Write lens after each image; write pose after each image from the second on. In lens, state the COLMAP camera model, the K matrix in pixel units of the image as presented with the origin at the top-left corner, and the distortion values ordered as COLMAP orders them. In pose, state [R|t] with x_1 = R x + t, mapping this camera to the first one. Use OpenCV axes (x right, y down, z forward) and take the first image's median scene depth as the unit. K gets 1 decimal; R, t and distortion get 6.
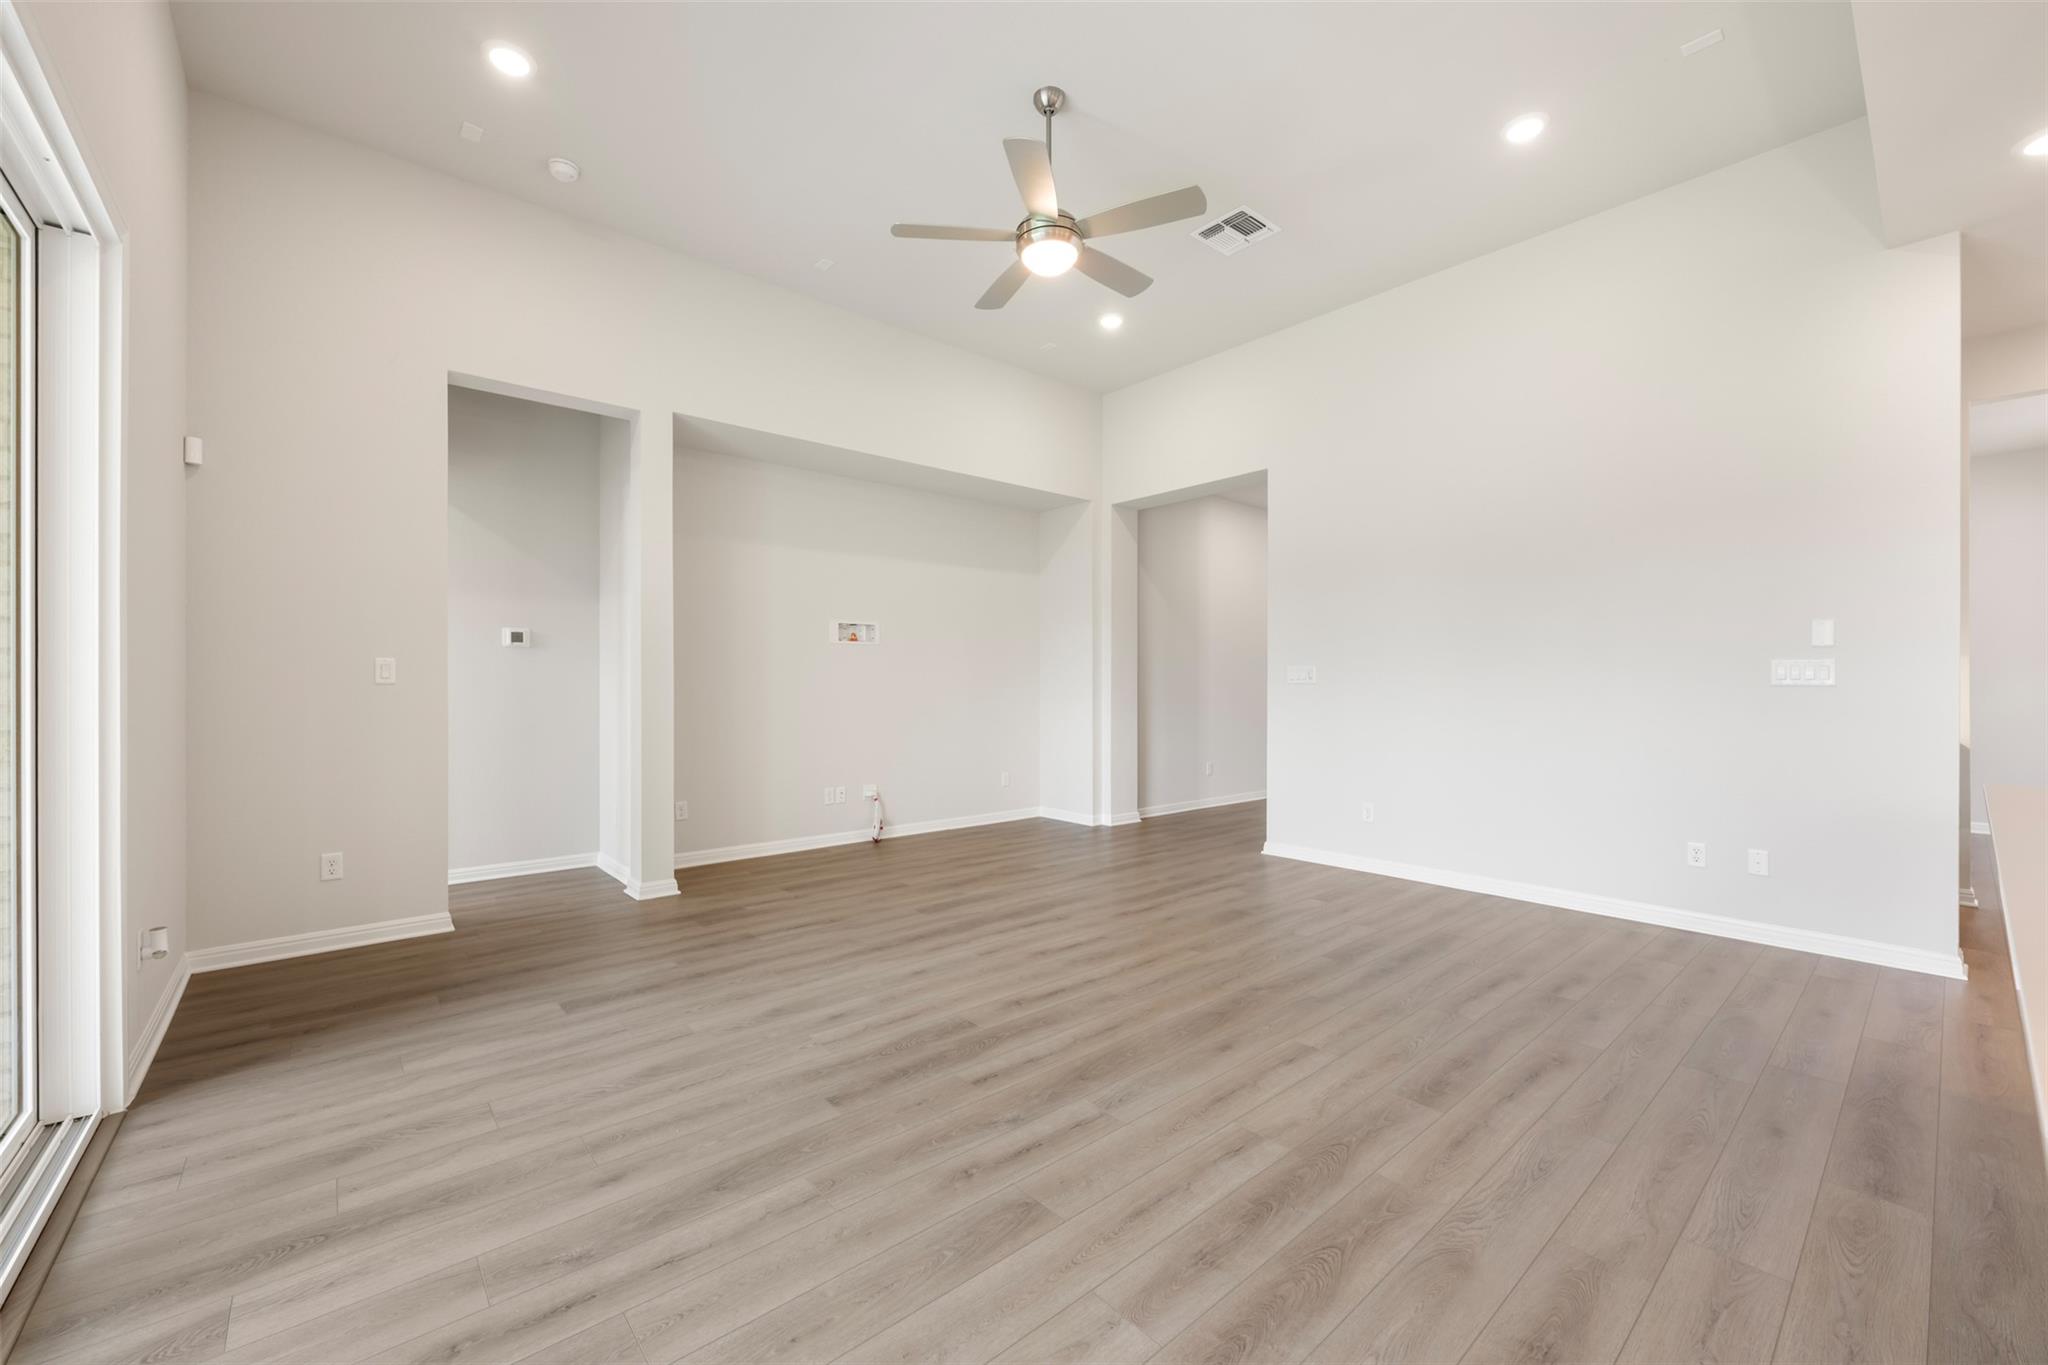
lens RADIAL K [[810.8, 0, 1017.5], [0, 810.8, 685.9], [0, 0, 1]] dist [-0.001725, 0.000299]
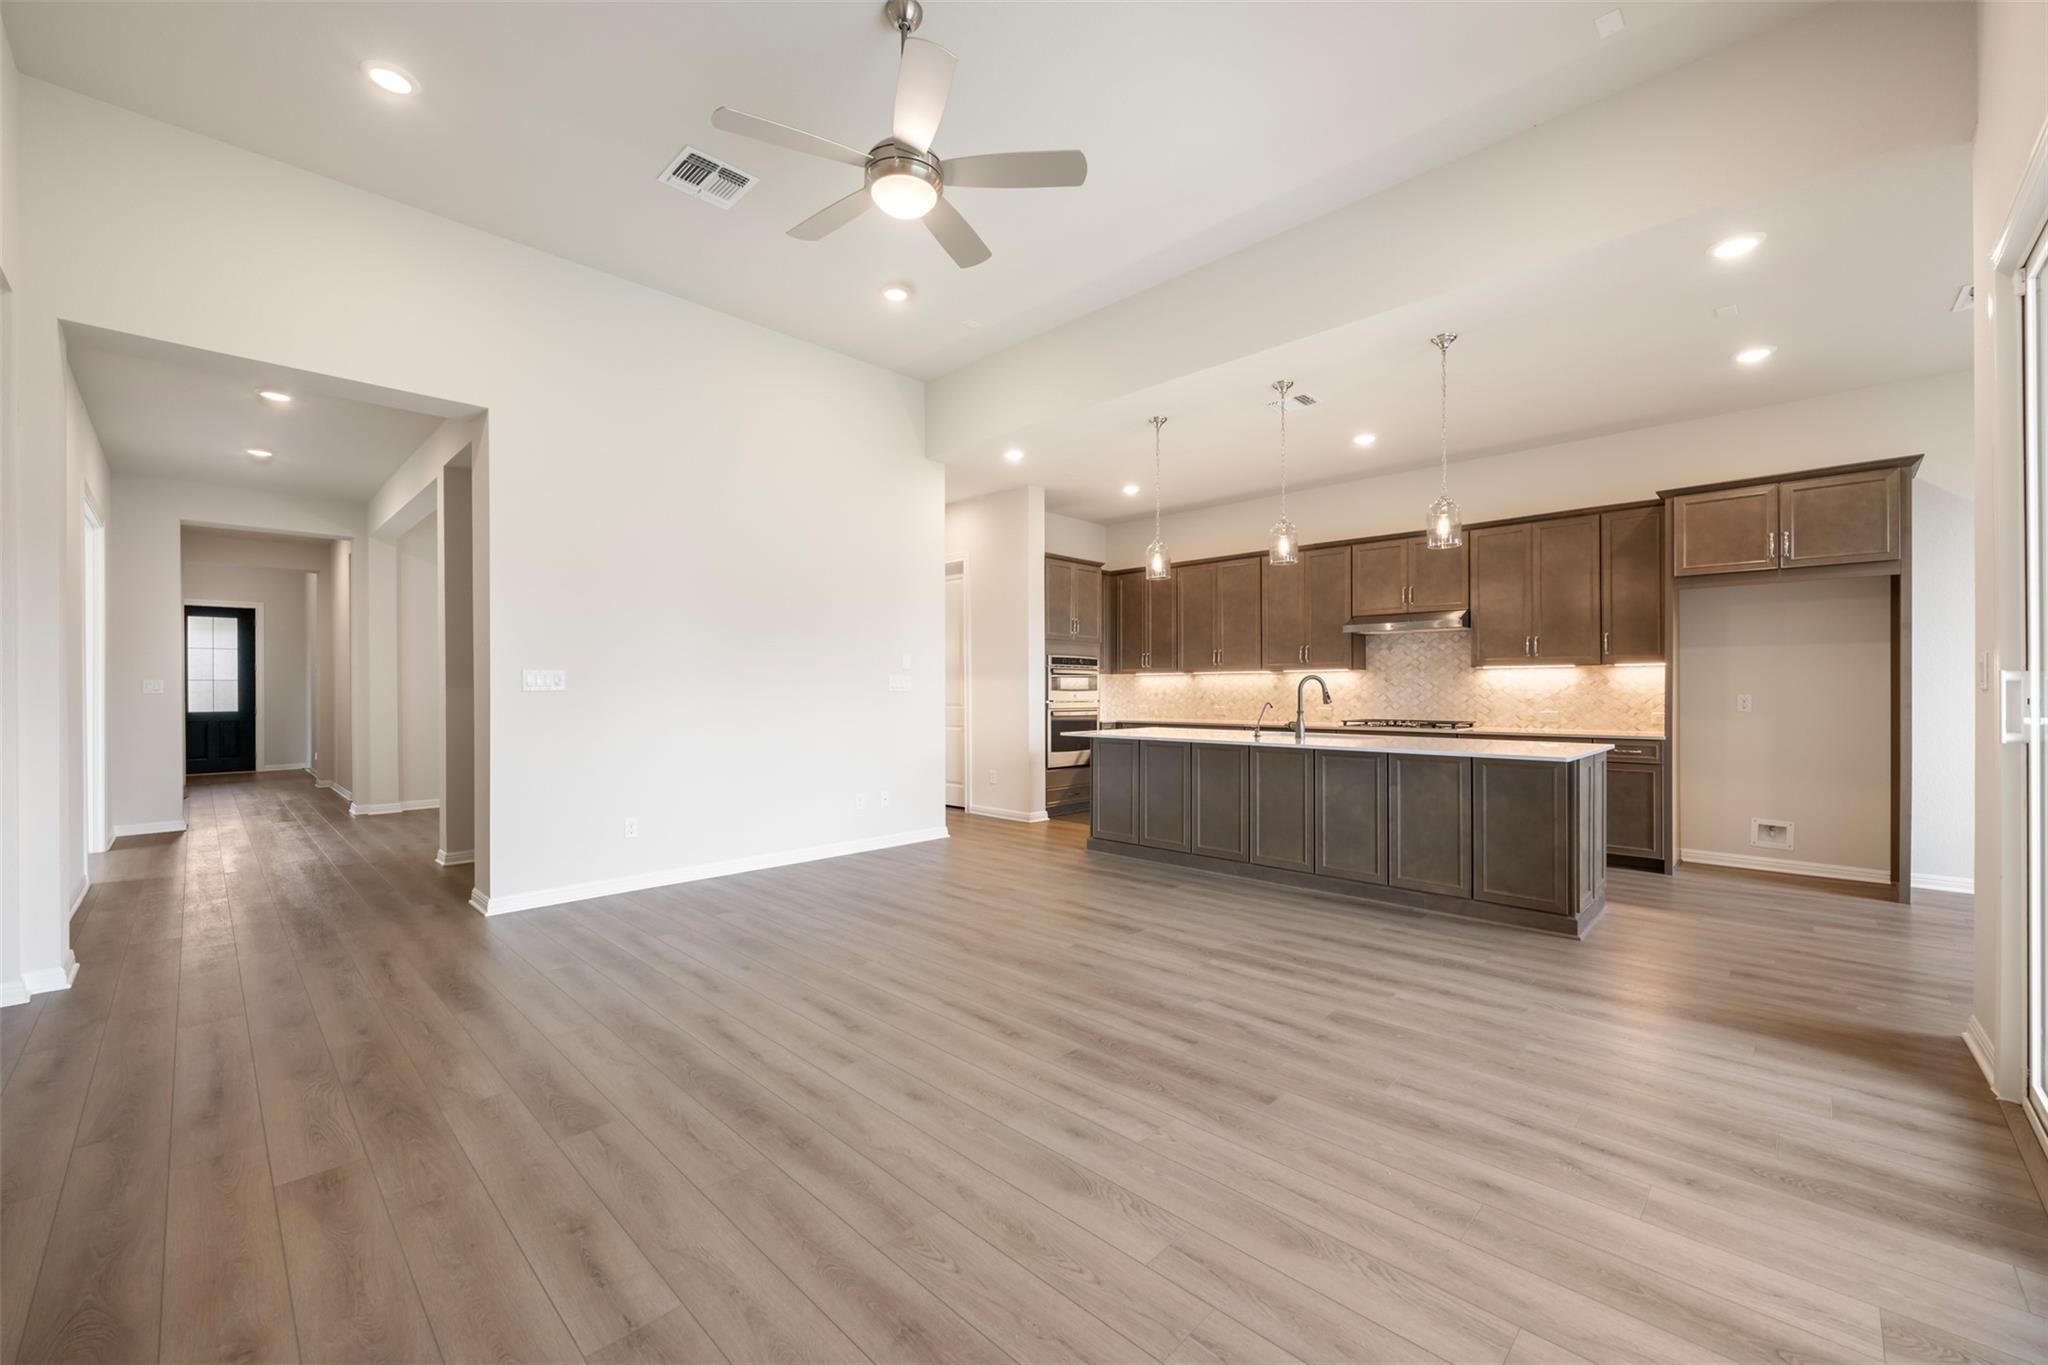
lens RADIAL K [[810.8, 0, 1026.0], [0, 810.8, 690.8], [0, 0, 1]] dist [-0.001725, 0.000299]
pose [[-0.089198, -0.003574, 0.996007, -0.751448], [0.003405, 0.999987, 0.003894, -0.007150], [-0.996008, 0.003739, -0.089185, 0.859035]]
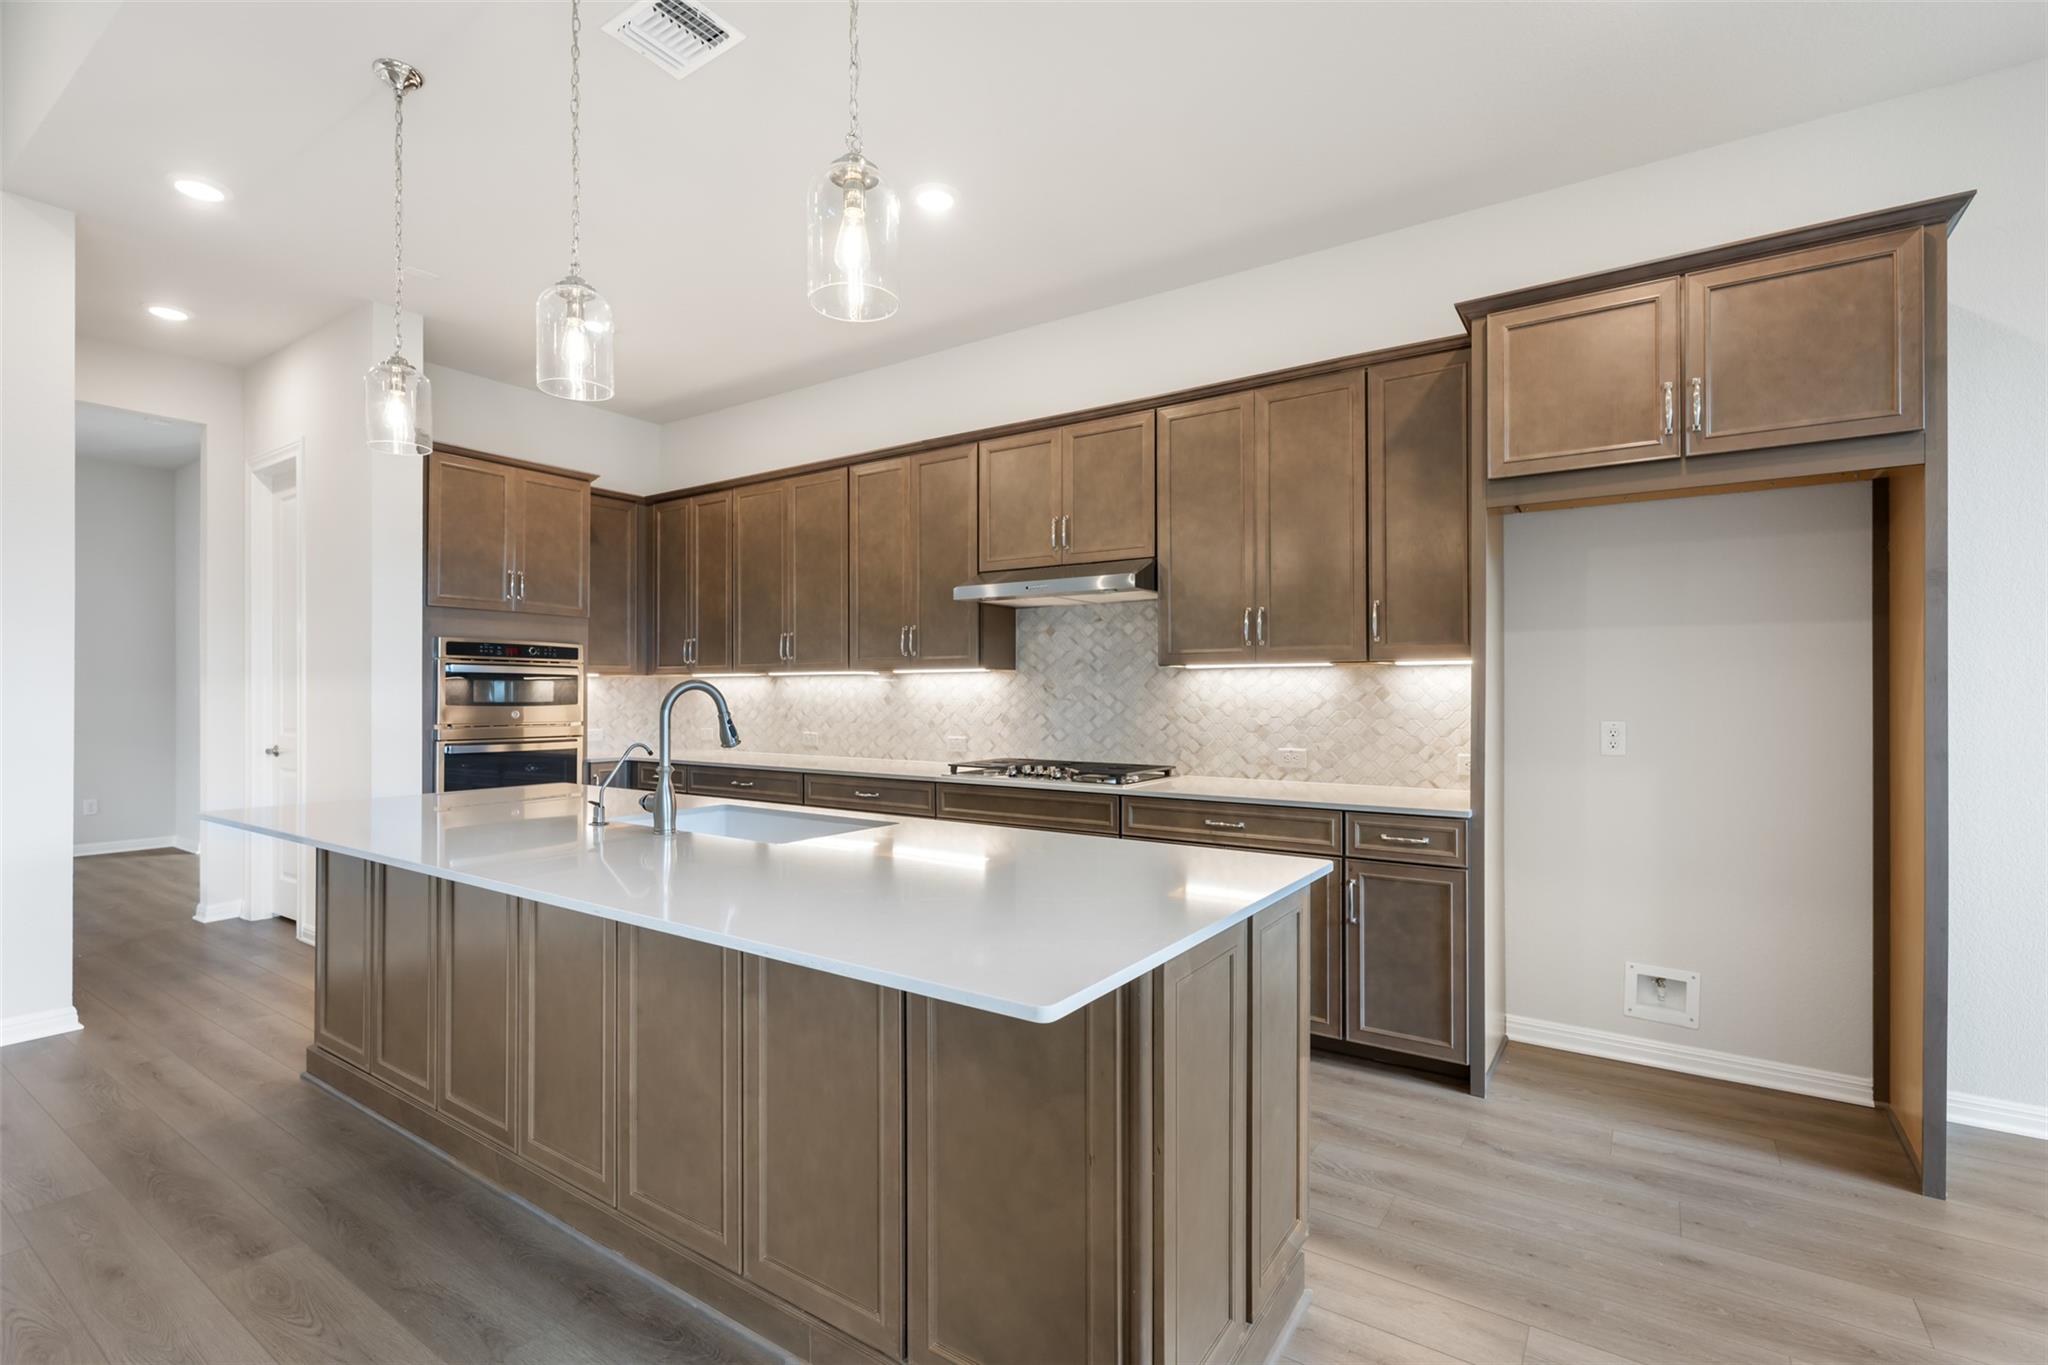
lens RADIAL K [[927.4, 0, 1026.1], [0, 927.4, 690.2], [0, 0, 1]] dist [-0.004865, 0.001184]
pose [[-0.262104, 0.000034, 0.965040, -0.111812], [-0.000143, 1.000000, -0.000074, -0.019160], [-0.965040, -0.000157, -0.262104, 0.202956]]
